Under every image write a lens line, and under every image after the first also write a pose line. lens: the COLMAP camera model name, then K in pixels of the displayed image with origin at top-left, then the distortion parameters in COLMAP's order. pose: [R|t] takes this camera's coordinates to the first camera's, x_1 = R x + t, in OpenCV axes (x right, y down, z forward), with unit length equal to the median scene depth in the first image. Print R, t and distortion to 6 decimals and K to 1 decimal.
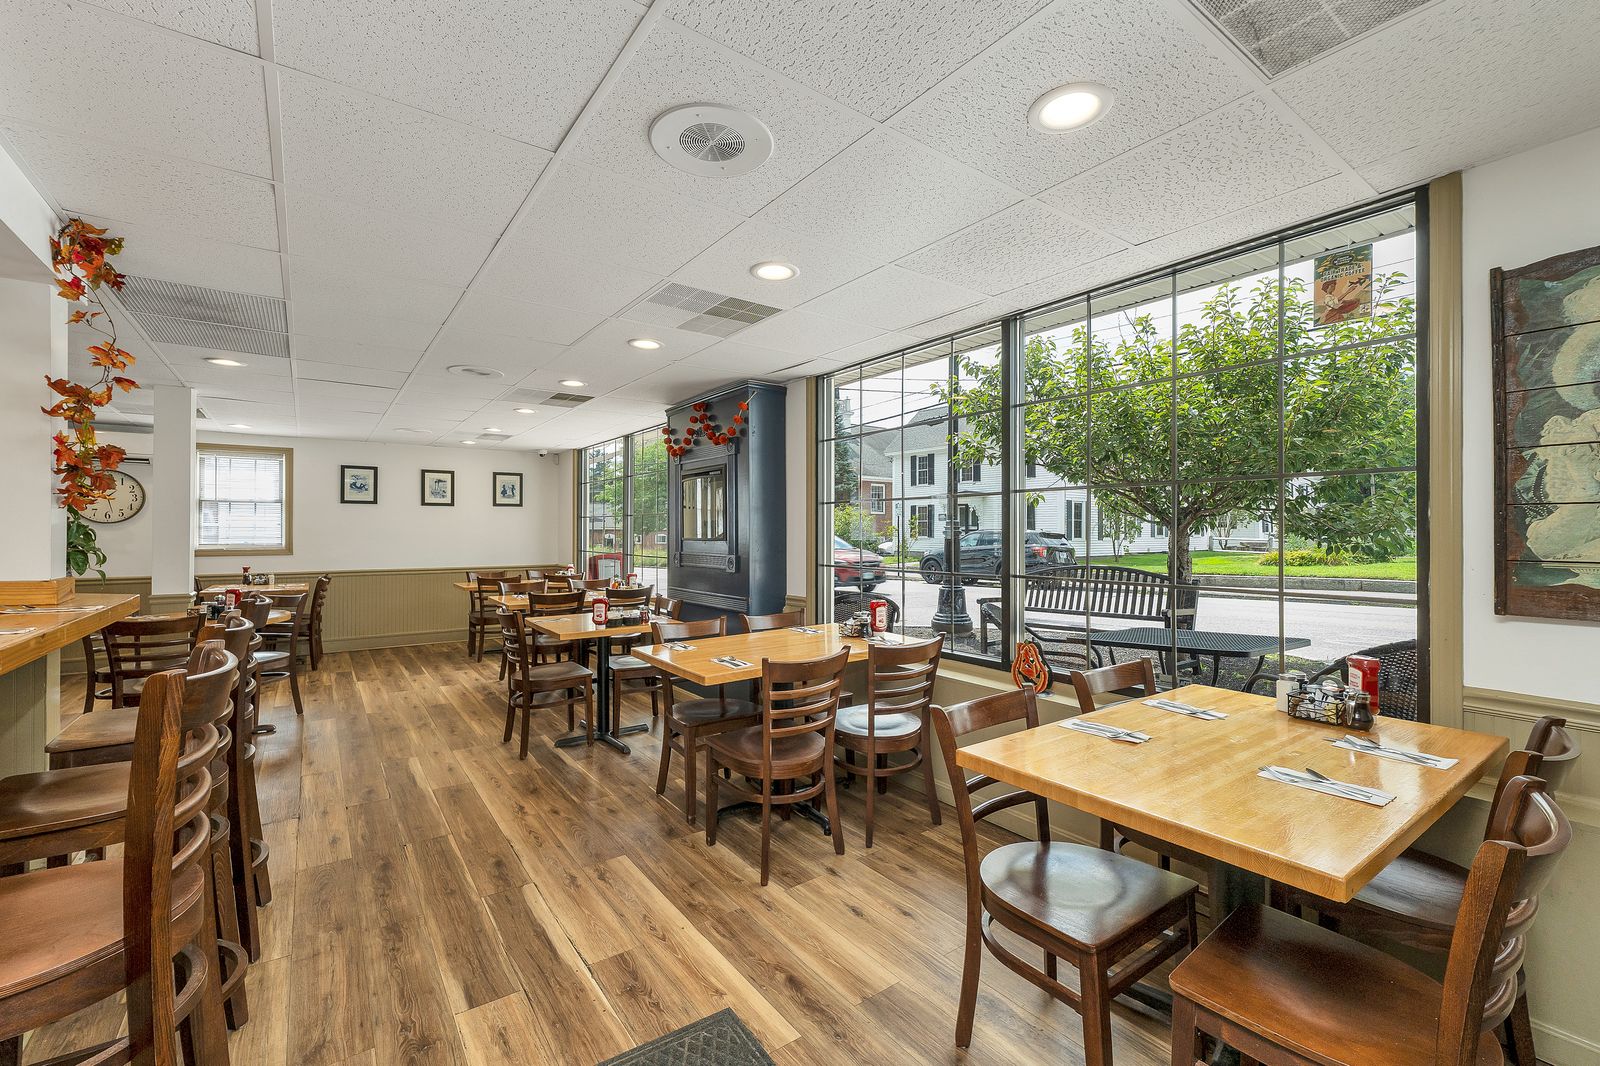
lens RADIAL K [[675.2, 0, 795.7], [0, 675.2, 529.2], [0, 0, 1]] dist [0.003302, 0.000082]
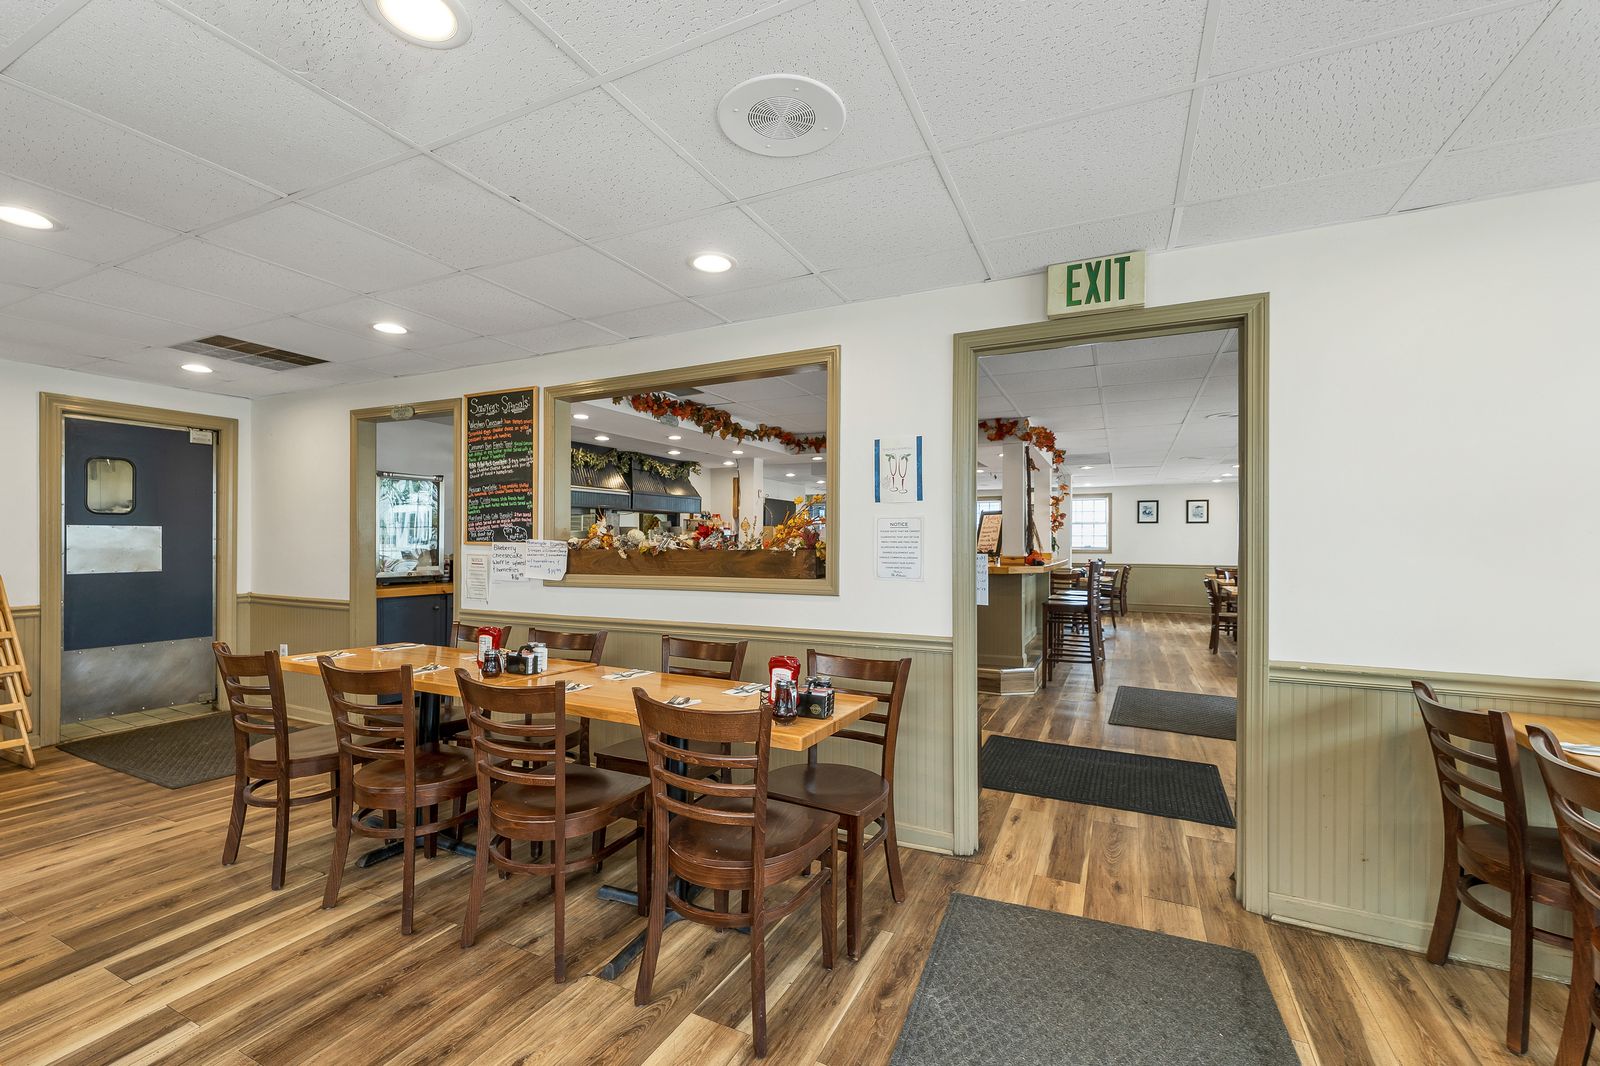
lens RADIAL K [[668.2, 0, 789.2], [0, 668.2, 539.0], [0, 0, 1]] dist [0.000522, -0.000085]
pose [[0.463013, -0.000576, -0.886351, 0.731038], [-0.000894, 0.999999, -0.001117, 0.004844], [0.886351, 0.001310, 0.463012, -0.982386]]
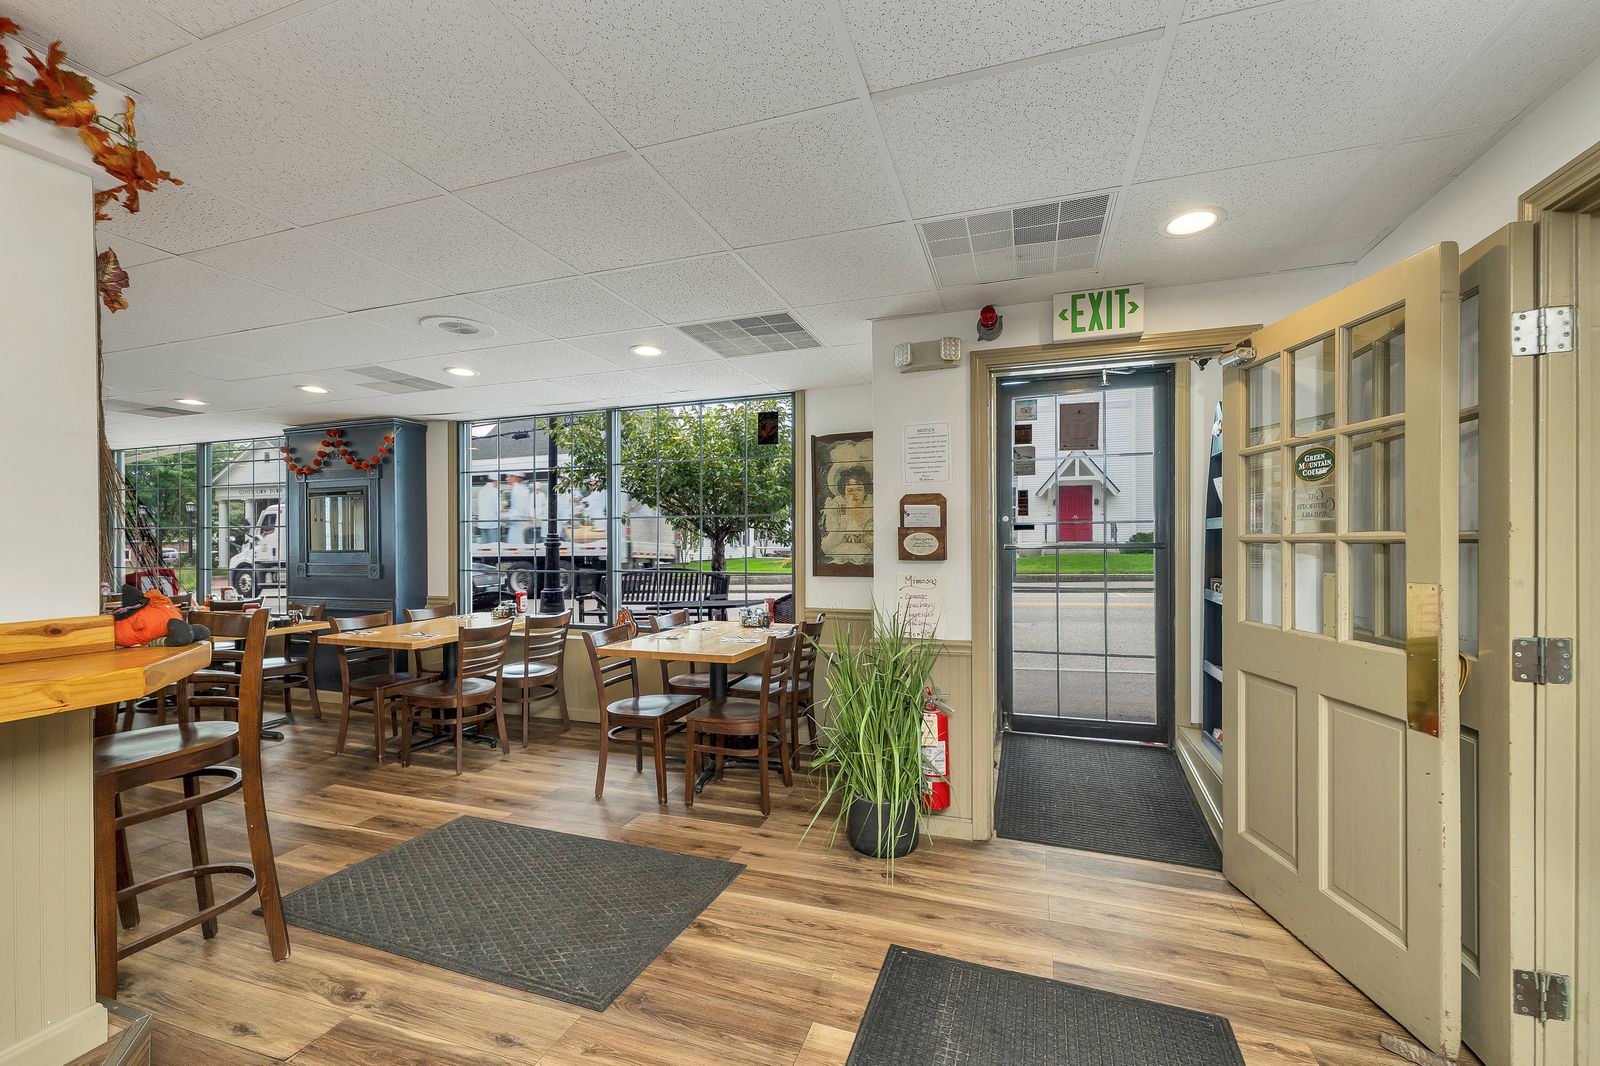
lens RADIAL K [[665.9, 0, 795.1], [0, 665.9, 545.9], [0, 0, 1]] dist [0.003370, 0.000214]
pose [[0.822594, -0.006148, 0.568596, -0.172197], [0.001823, 0.999965, 0.008175, -0.001851], [-0.568626, -0.005688, 0.822576, -0.418629]]
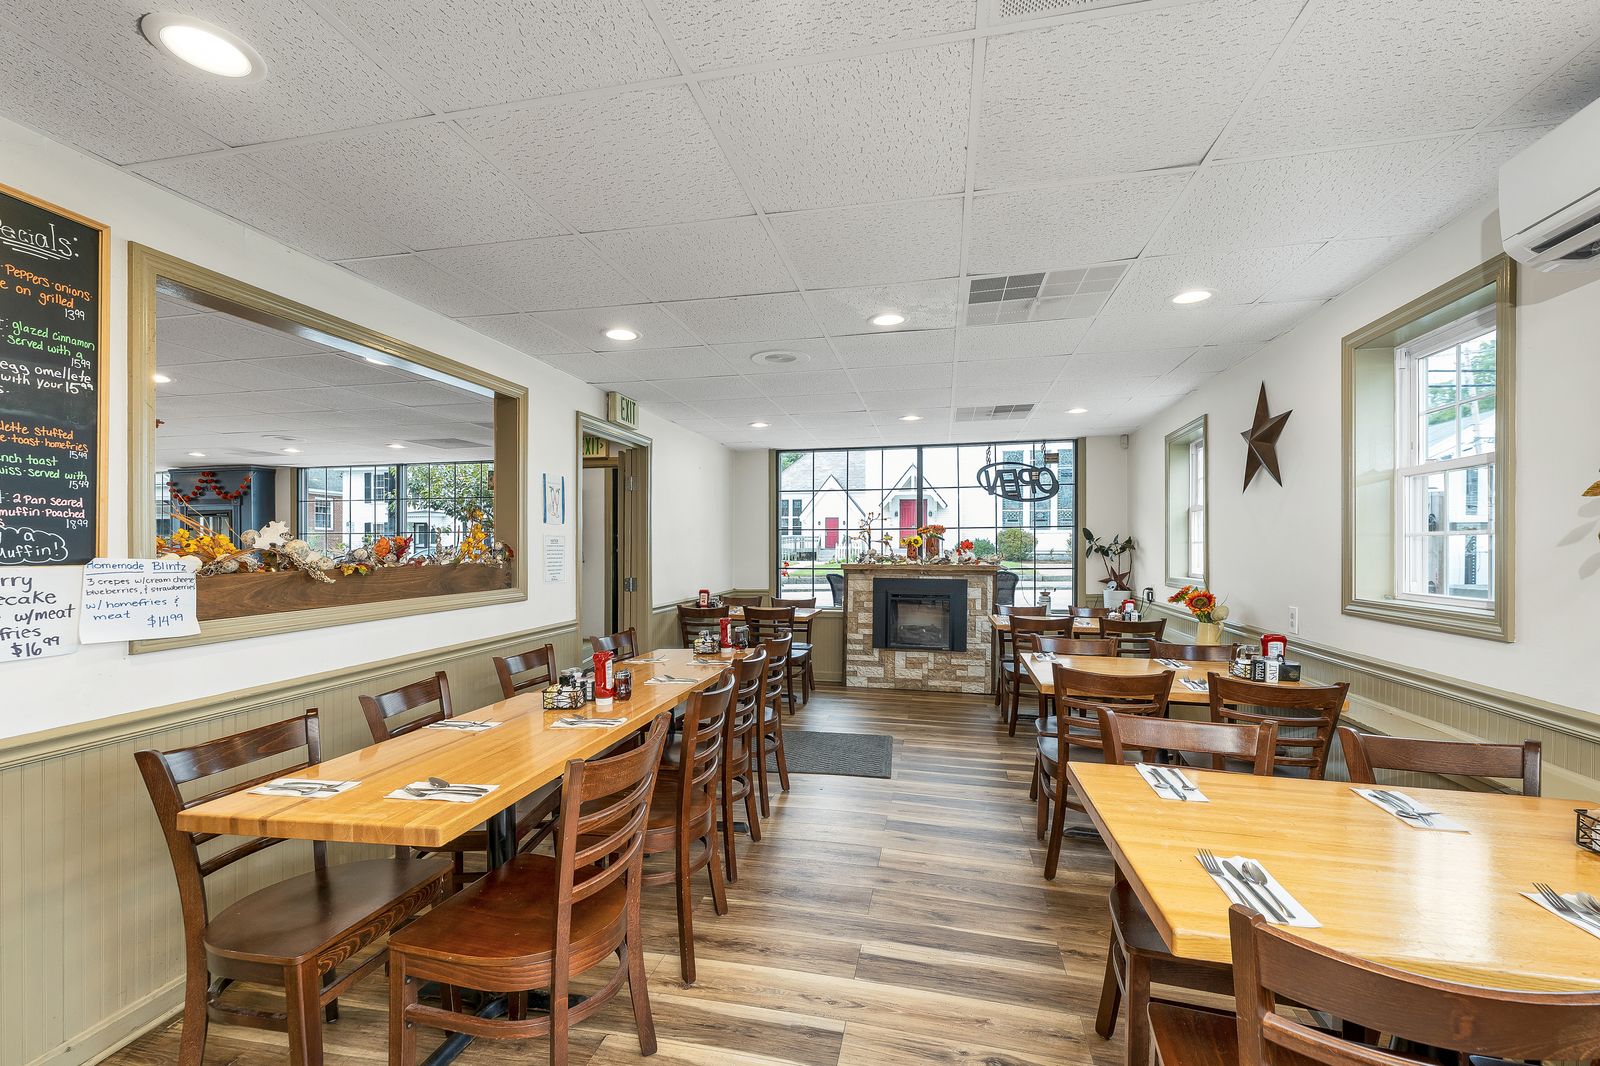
lens RADIAL K [[682.0, 0, 792.6], [0, 682.0, 560.2], [0, 0, 1]] dist [0.008335, -0.000197]
pose [[0.749048, -0.011615, 0.662413, -0.221417], [-0.001409, 0.999816, 0.019124, -0.002997], [-0.662514, -0.015258, 0.748894, -1.486856]]
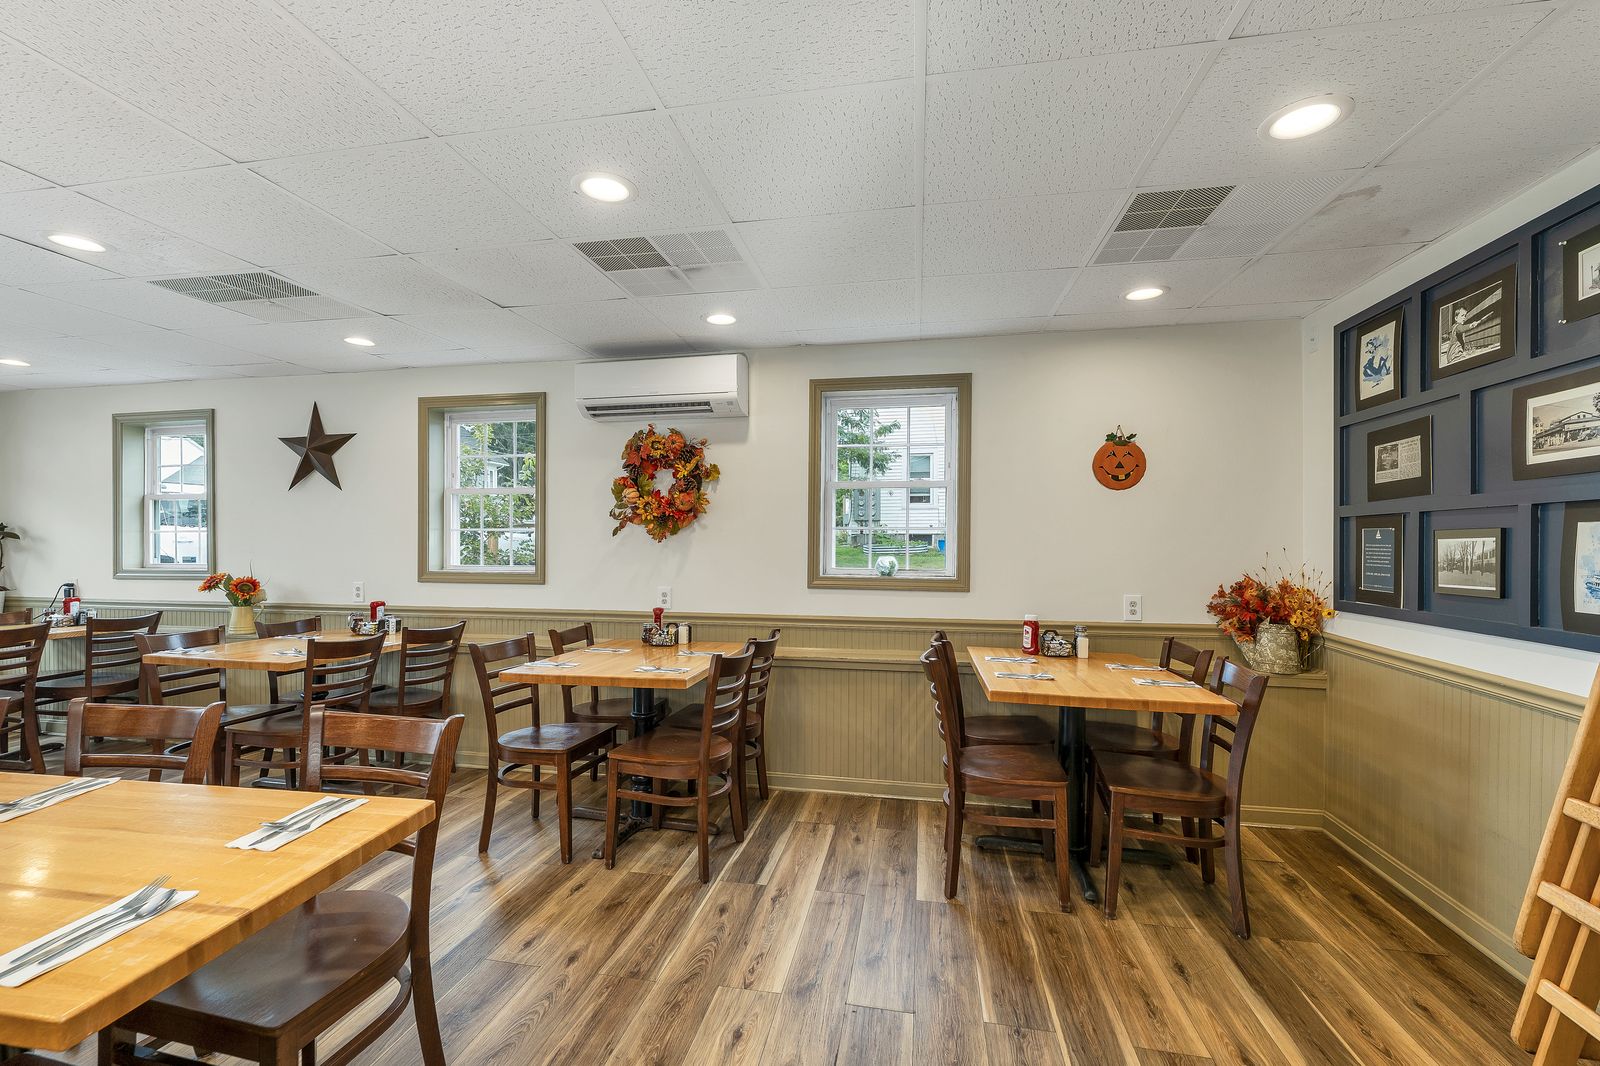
lens RADIAL K [[688.4, 0, 784.8], [0, 688.4, 538.0], [0, 0, 1]] dist [0.001030, 0.000089]
pose [[-0.675533, 0.001470, 0.737328, -0.489504], [-0.003653, 0.999979, -0.005340, 0.001492], [-0.737320, -0.006300, -0.675514, -1.037540]]
